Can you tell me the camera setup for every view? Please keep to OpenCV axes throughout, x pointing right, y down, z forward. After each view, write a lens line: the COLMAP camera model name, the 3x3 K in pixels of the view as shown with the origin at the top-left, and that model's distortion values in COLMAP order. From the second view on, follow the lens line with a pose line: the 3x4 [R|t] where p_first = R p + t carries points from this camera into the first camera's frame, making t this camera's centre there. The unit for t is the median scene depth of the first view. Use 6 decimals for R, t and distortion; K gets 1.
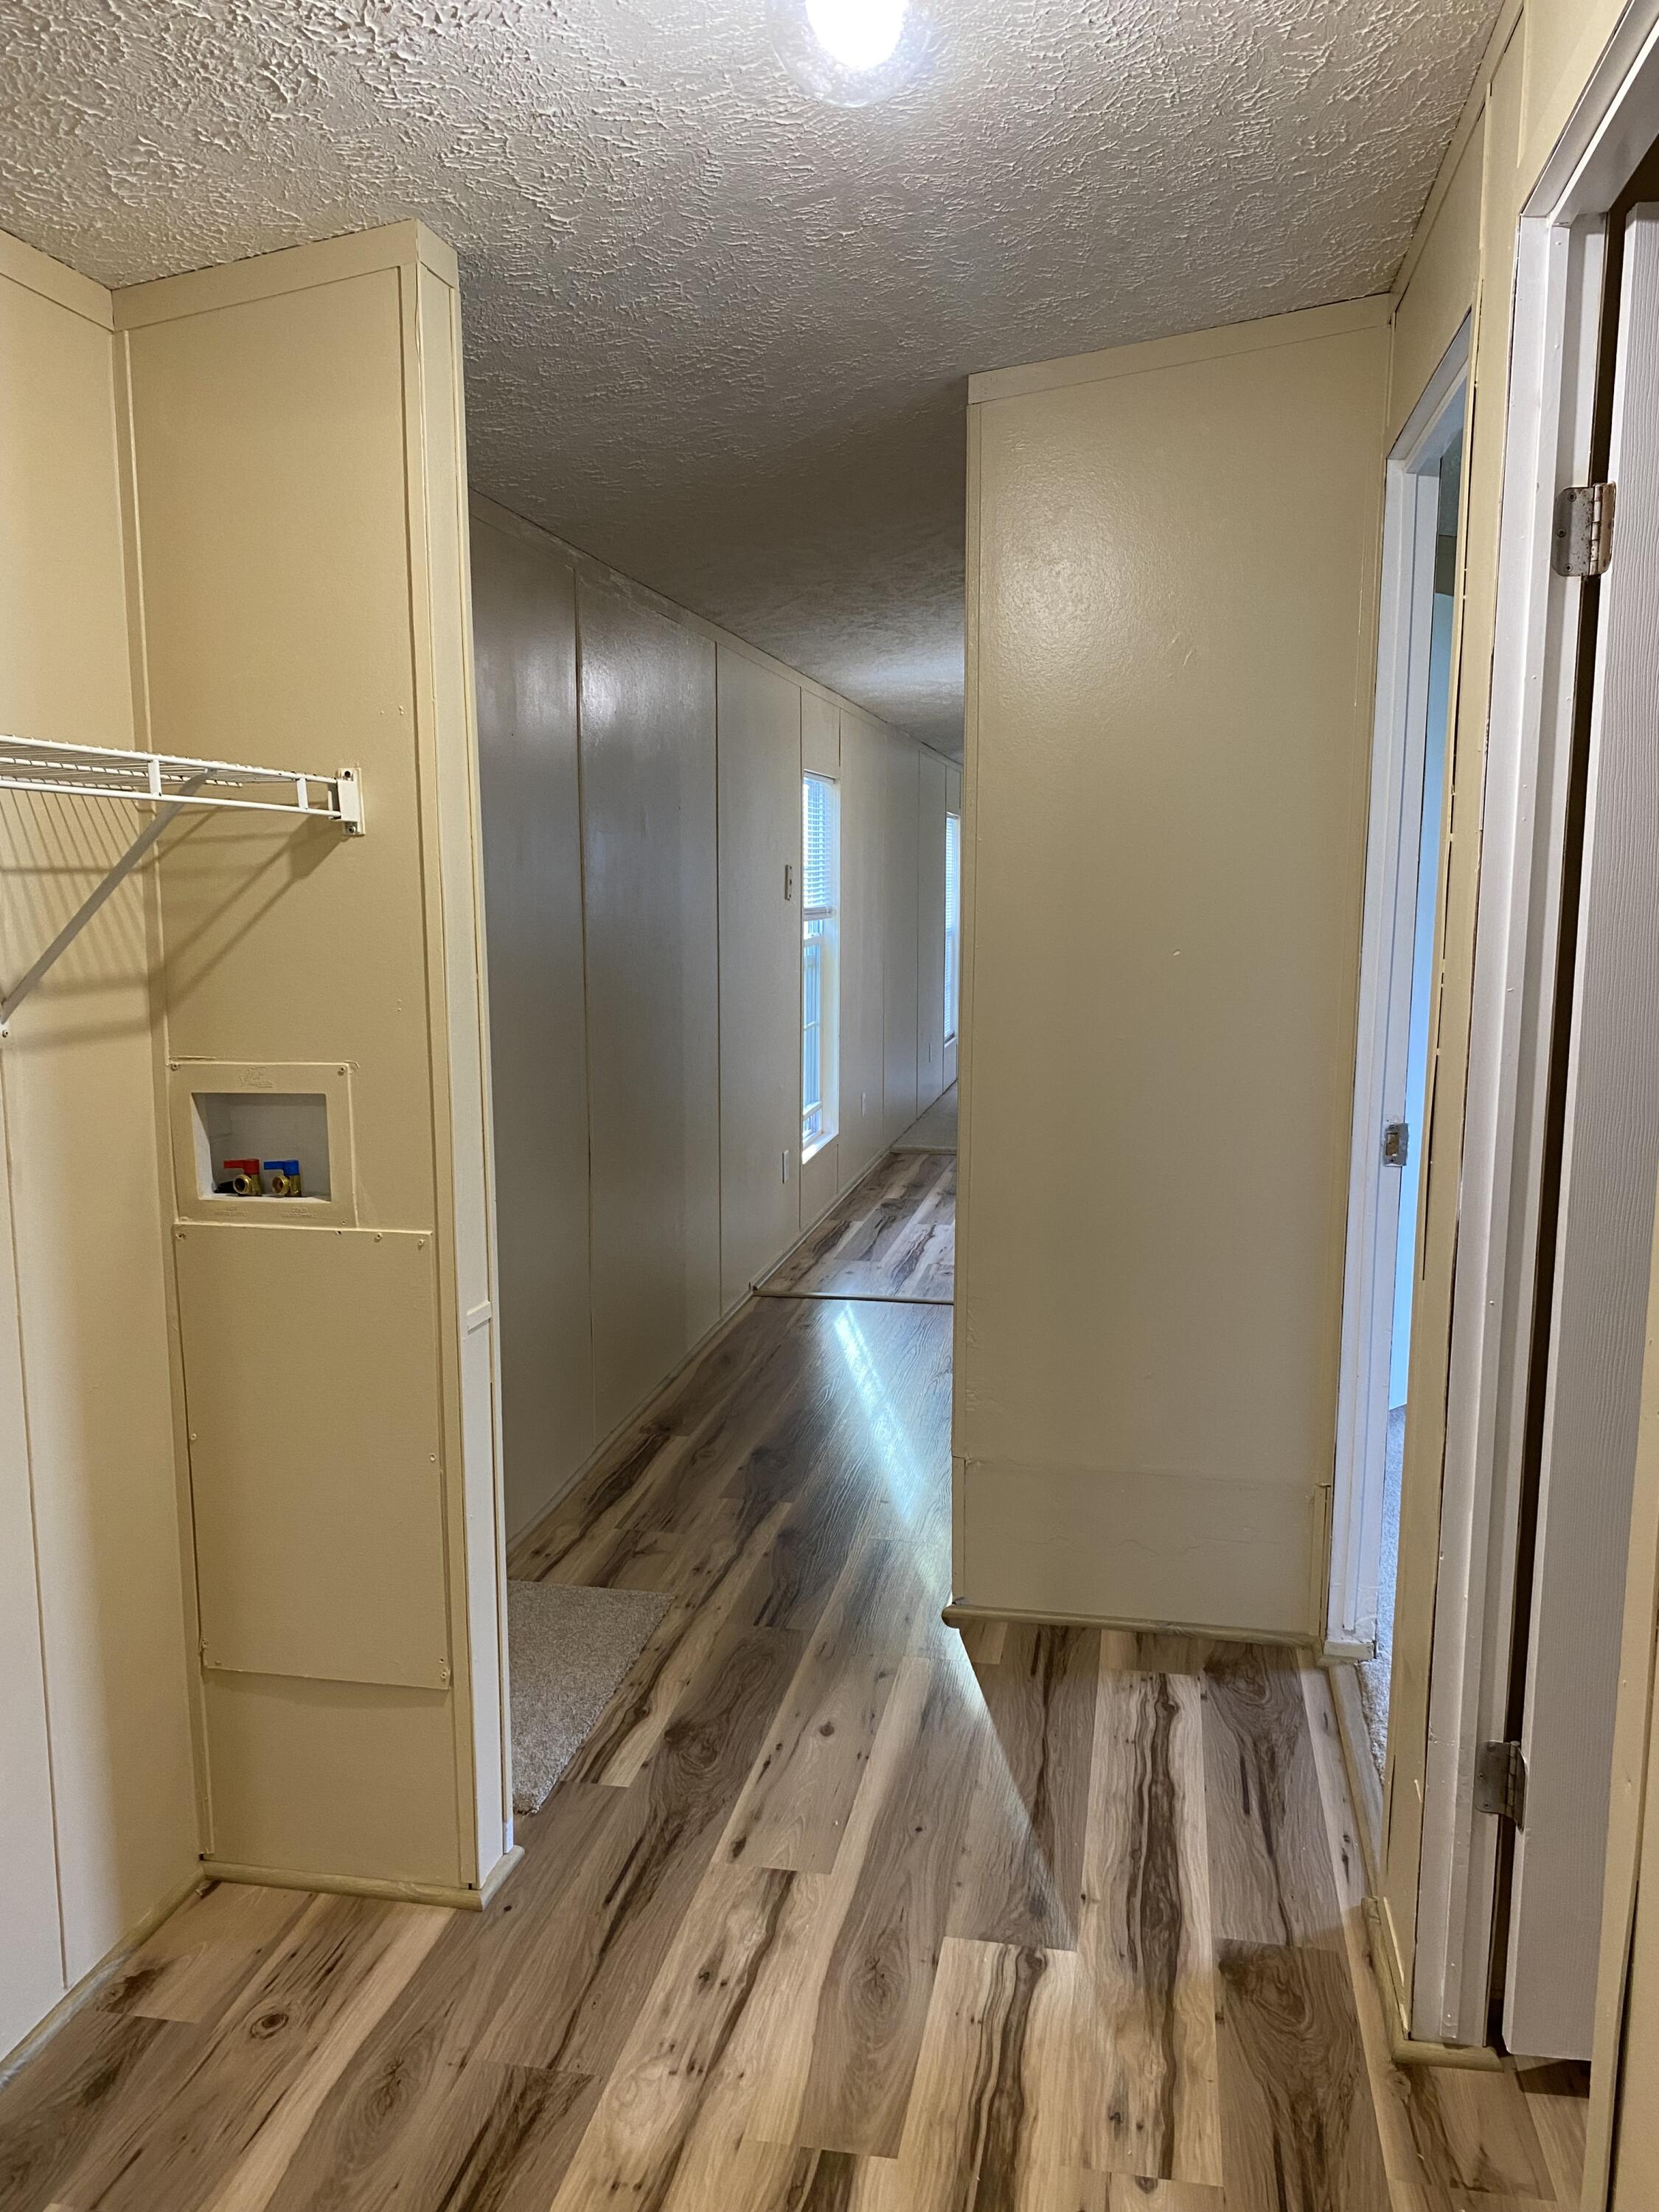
lens RADIAL K [[1696.8, 0, 880.7], [0, 1696.8, 1120.8], [0, 0, 1]] dist [0.026389, -0.025685]
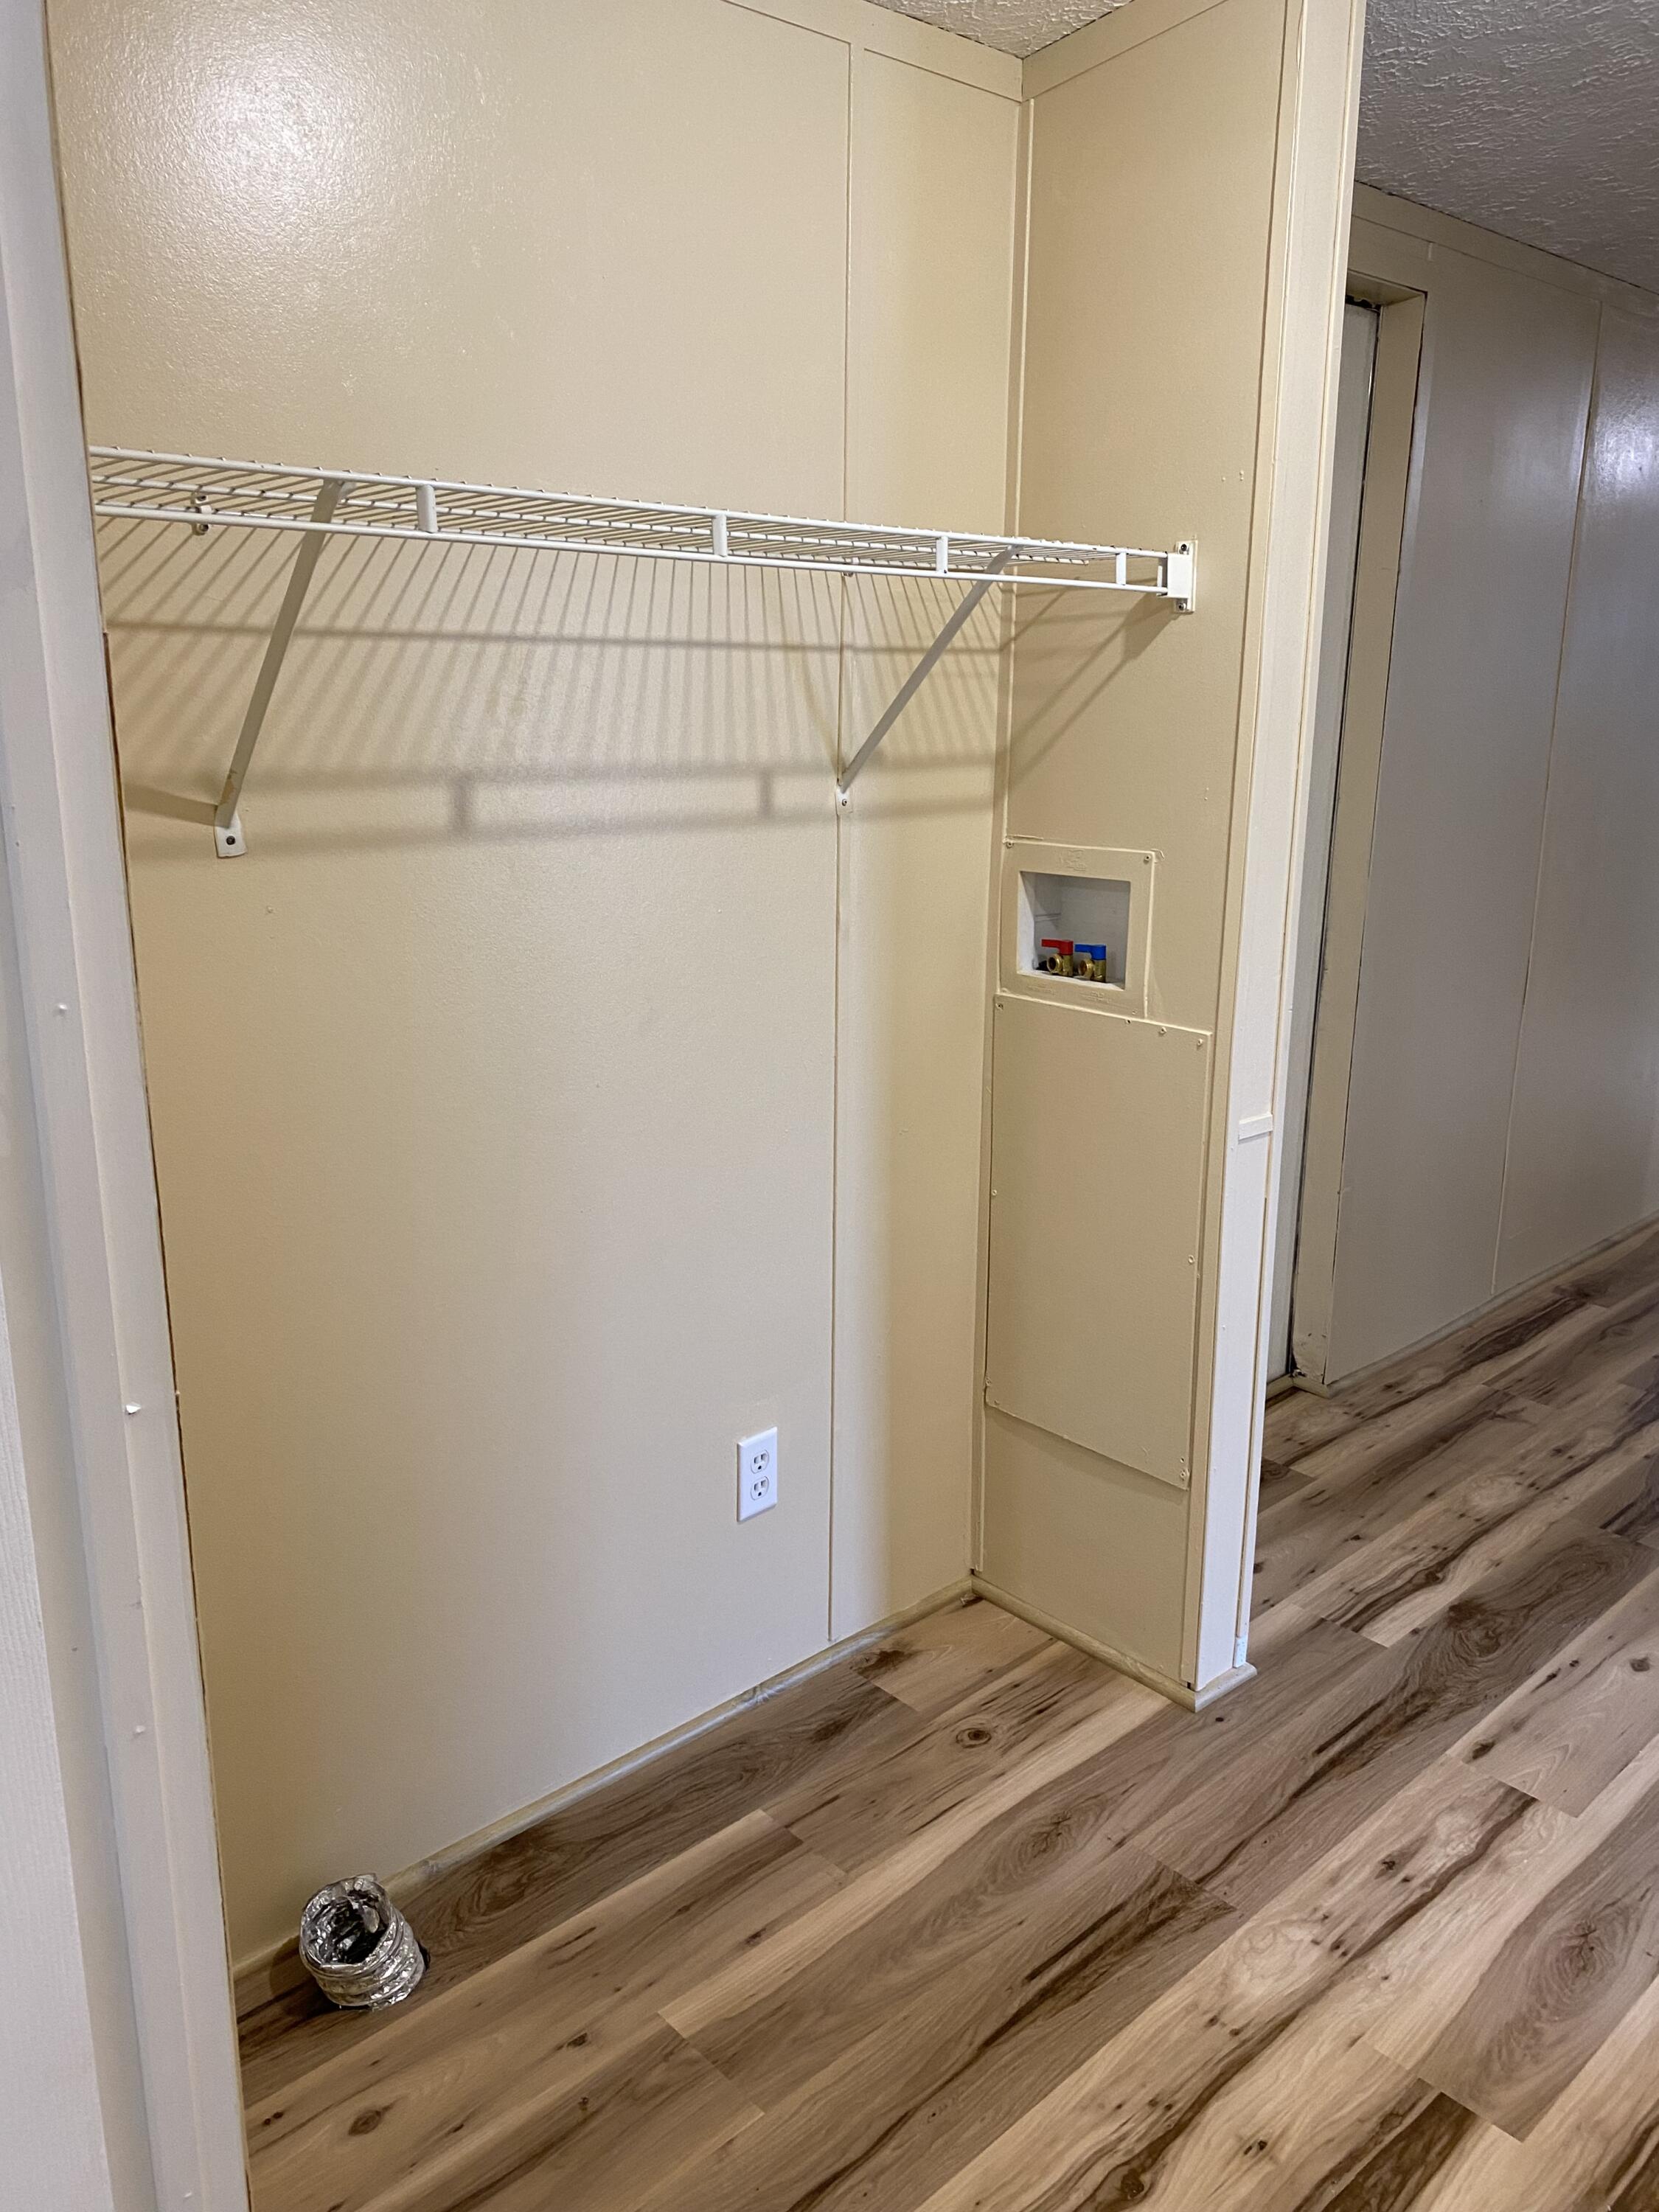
lens RADIAL K [[1696.8, 0, 801.0], [0, 1696.8, 1093.8], [0, 0, 1]] dist [0.026389, -0.025685]
pose [[0.802854, 0.151816, -0.576522, 0.109272], [-0.093647, 0.987143, 0.129533, -0.003708], [0.588775, -0.050006, 0.806749, 0.078523]]
